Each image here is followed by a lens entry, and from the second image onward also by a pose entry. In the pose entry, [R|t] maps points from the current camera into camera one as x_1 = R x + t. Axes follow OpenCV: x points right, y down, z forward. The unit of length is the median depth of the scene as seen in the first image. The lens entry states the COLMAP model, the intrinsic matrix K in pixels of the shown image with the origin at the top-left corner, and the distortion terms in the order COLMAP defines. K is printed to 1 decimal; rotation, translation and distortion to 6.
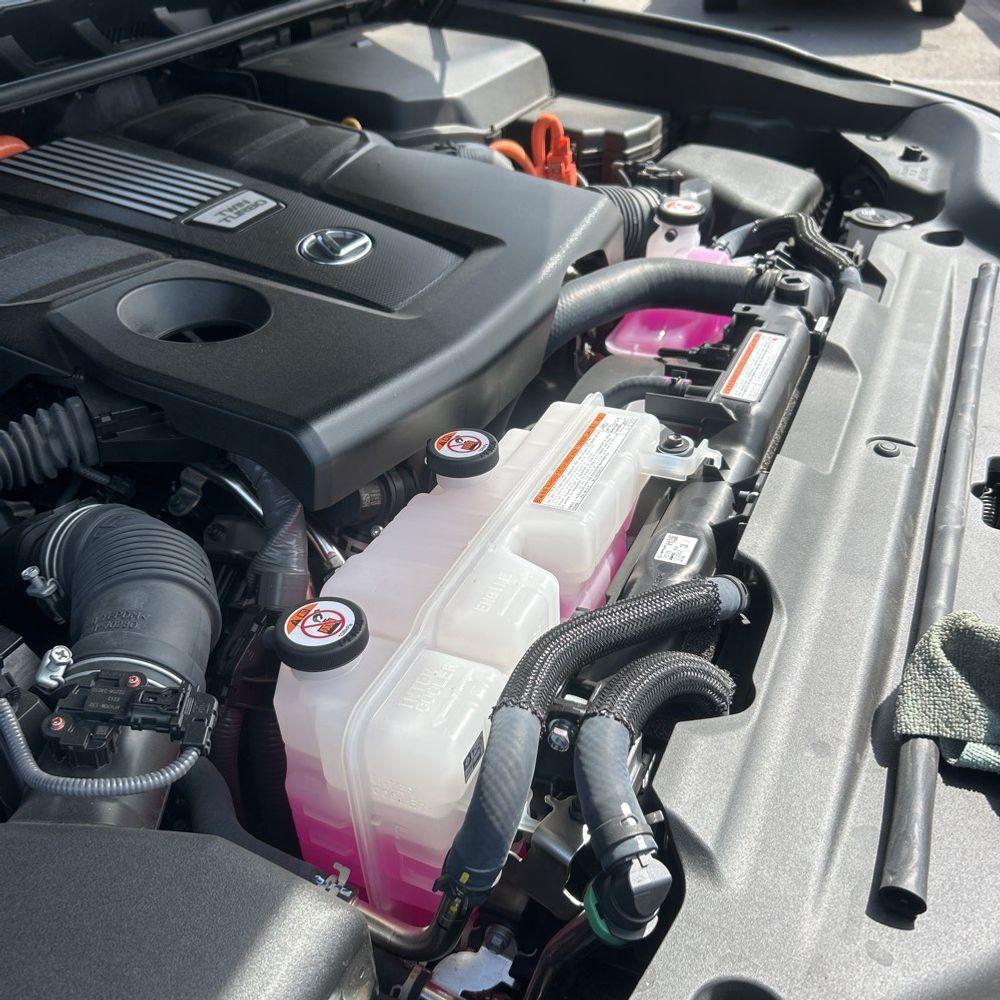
lens RADIAL K [[1025.2, 0, 500.0], [0, 1025.2, 500.0], [0, 0, 1]] dist [0.013603, -0.018711]
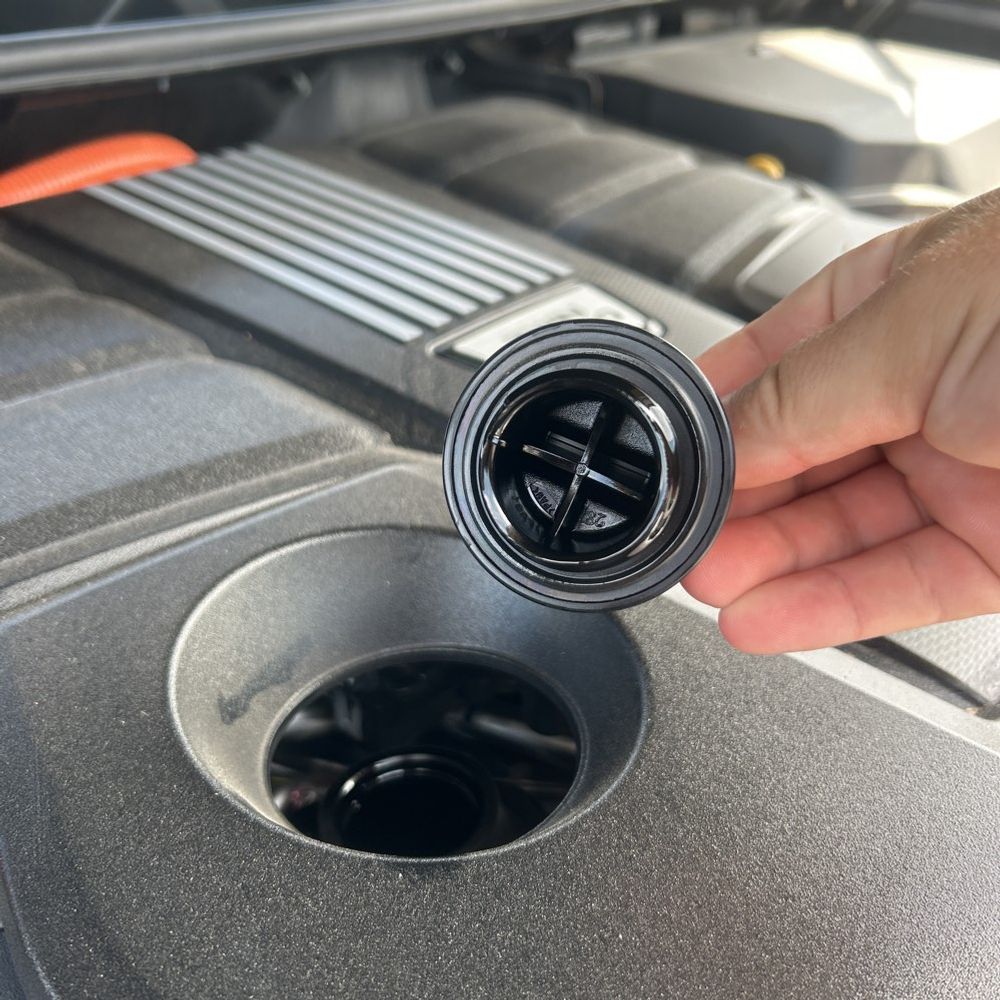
lens RADIAL K [[1025.2, 0, 500.0], [0, 1025.2, 500.0], [0, 0, 1]] dist [0.013603, -0.018711]
pose [[0.967009, 0.141344, -0.211932, -0.172973], [-0.154756, 0.986786, -0.048009, -0.182166], [0.202346, 0.079223, 0.976104, 0.564851]]
